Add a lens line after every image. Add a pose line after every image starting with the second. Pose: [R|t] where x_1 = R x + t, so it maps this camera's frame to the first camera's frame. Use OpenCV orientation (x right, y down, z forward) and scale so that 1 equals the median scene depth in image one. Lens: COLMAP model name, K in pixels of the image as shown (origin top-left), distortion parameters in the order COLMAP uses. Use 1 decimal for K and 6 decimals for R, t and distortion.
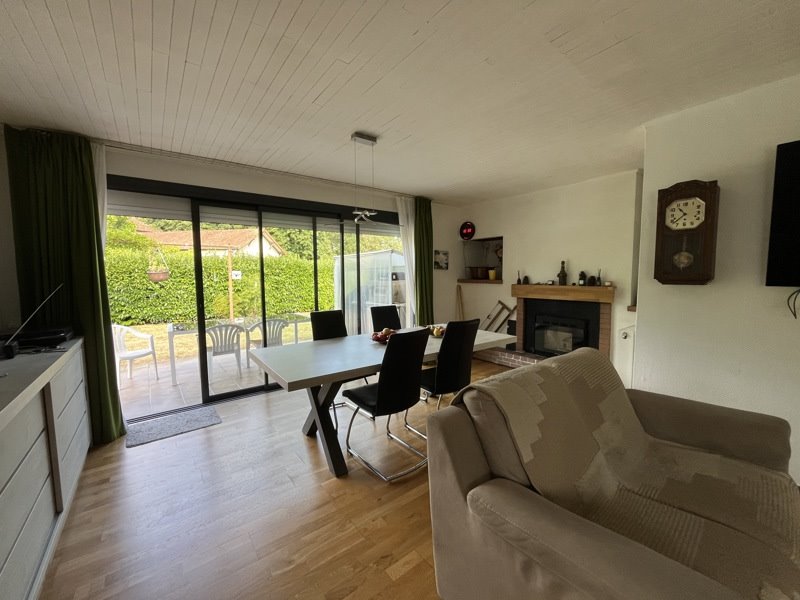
lens RADIAL K [[319.8, 0, 397.9], [0, 319.8, 300.2], [0, 0, 1]] dist [0.001068, 0.000034]
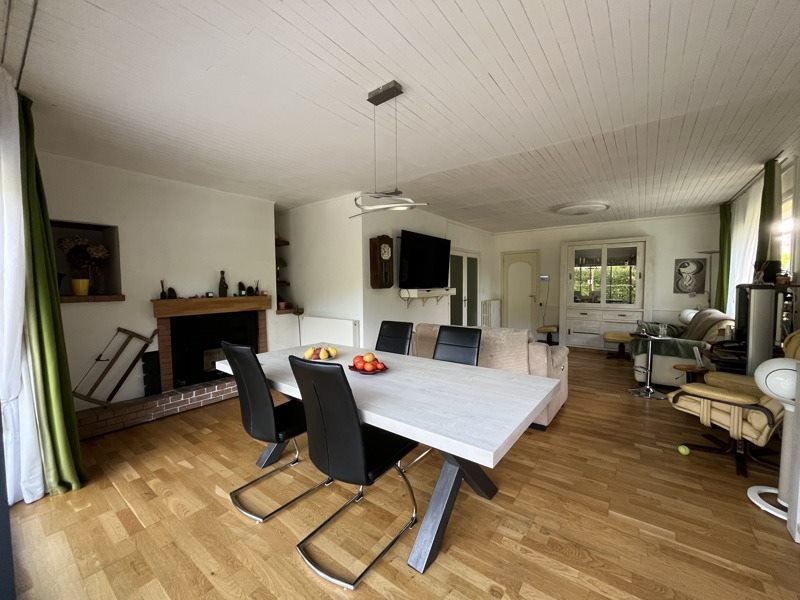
lens RADIAL K [[319.8, 0, 399.1], [0, 319.8, 303.5], [0, 0, 1]] dist [0.001068, 0.000034]
pose [[-0.263120, -0.050423, 0.963444, -0.467948], [0.091442, 0.992834, 0.076934, -0.047893], [-0.960420, 0.108342, -0.256624, 0.684849]]
